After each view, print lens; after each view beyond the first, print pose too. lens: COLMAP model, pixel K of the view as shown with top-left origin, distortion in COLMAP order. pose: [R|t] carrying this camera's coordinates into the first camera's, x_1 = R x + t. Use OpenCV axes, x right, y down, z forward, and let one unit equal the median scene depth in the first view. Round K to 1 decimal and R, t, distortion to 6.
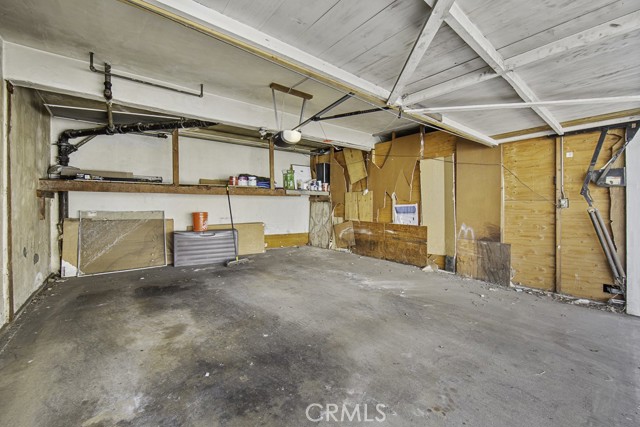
lens RADIAL K [[255.7, 0, 325.8], [0, 255.7, 204.7], [0, 0, 1]] dist [-0.014519, 0.003296]
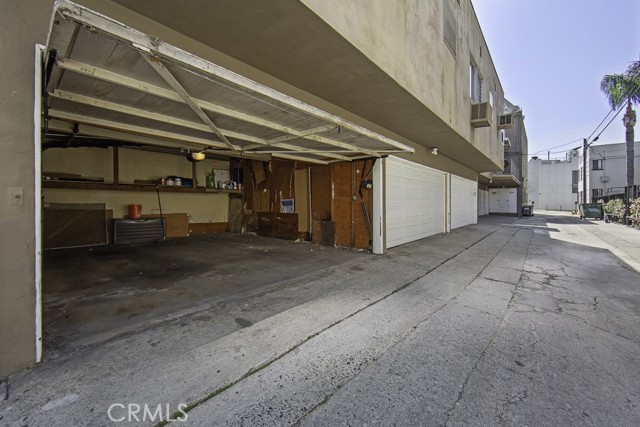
lens RADIAL K [[255.7, 0, 320.4], [0, 255.7, 203.4], [0, 0, 1]] dist [-0.014519, 0.003296]
pose [[0.984259, 0.002094, 0.176719, 0.287321], [-0.002170, 0.999998, 0.000237, 0.026176], [-0.176718, -0.000617, 0.984261, -0.606774]]
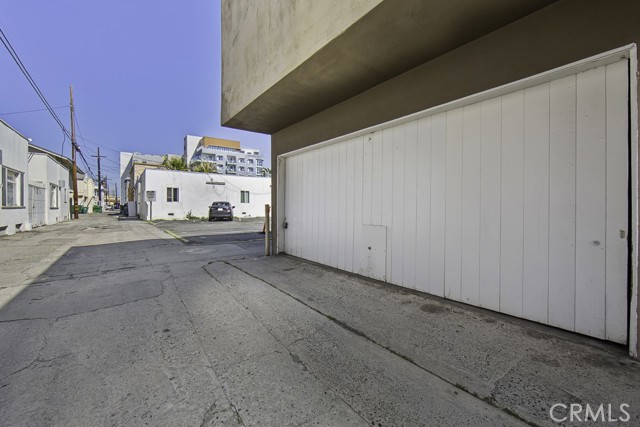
lens RADIAL K [[255.7, 0, 310.3], [0, 255.7, 209.2], [0, 0, 1]] dist [-0.014519, 0.003296]
pose [[-0.029592, 0.004310, -0.999553, 1.253529], [-0.005747, 0.999973, 0.004482, 0.040787], [0.999546, 0.005877, -0.029566, 0.097828]]
